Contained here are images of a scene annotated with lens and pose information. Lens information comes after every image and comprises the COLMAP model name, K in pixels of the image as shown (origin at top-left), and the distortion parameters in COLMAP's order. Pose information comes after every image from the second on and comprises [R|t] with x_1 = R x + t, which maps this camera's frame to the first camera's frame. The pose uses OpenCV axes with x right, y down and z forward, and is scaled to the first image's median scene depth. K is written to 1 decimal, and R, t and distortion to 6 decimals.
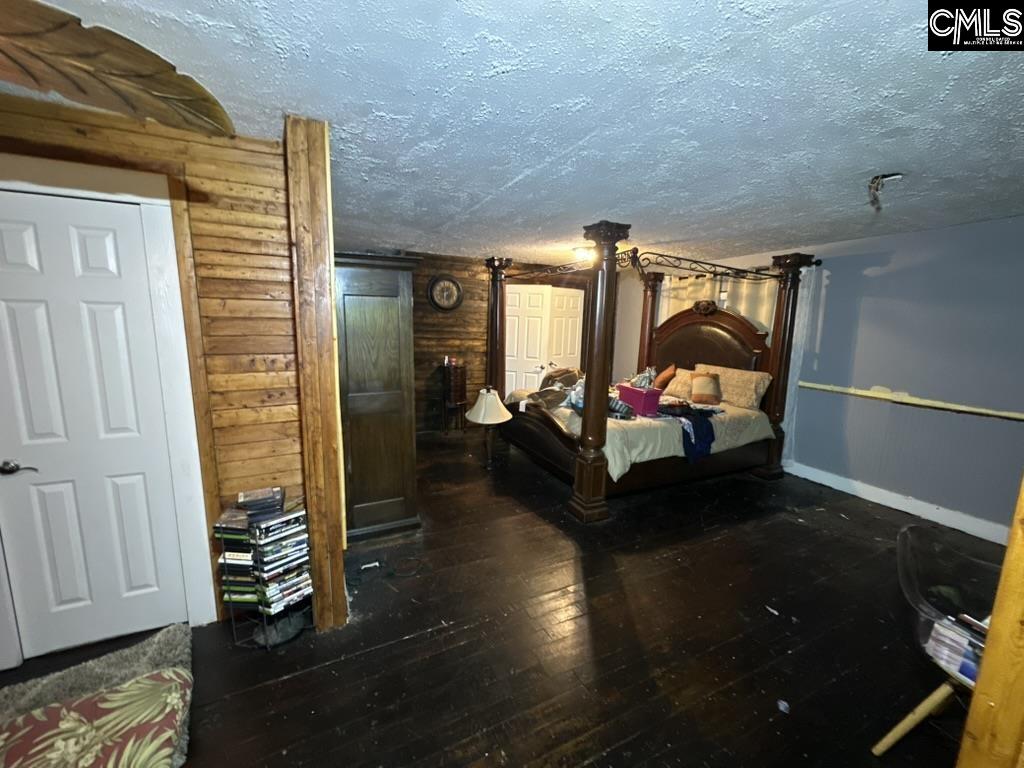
lens RADIAL K [[410.8, 0, 517.2], [0, 410.8, 385.1], [0, 0, 1]] dist [-0.006554, 0.000955]
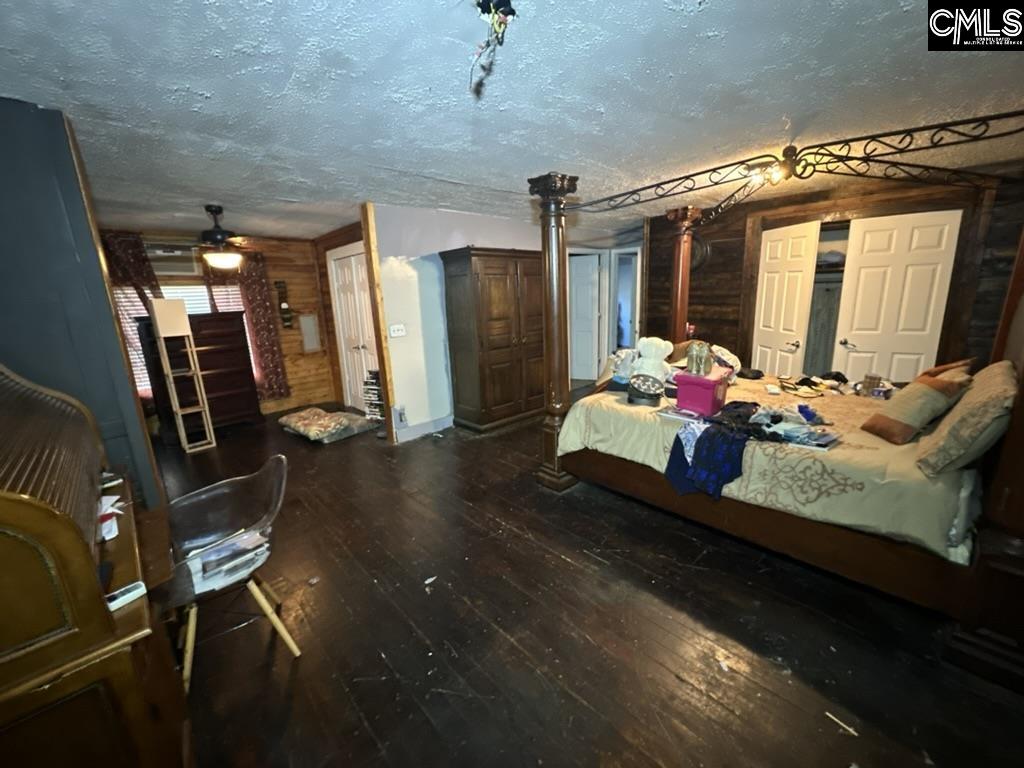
lens RADIAL K [[410.8, 0, 517.3], [0, 410.8, 381.5], [0, 0, 1]] dist [-0.006554, 0.000955]
pose [[0.300381, 0.177510, -0.937156, 0.992486], [-0.113878, 0.982176, 0.149537, -0.054881], [0.946997, 0.061804, 0.315242, 0.565331]]
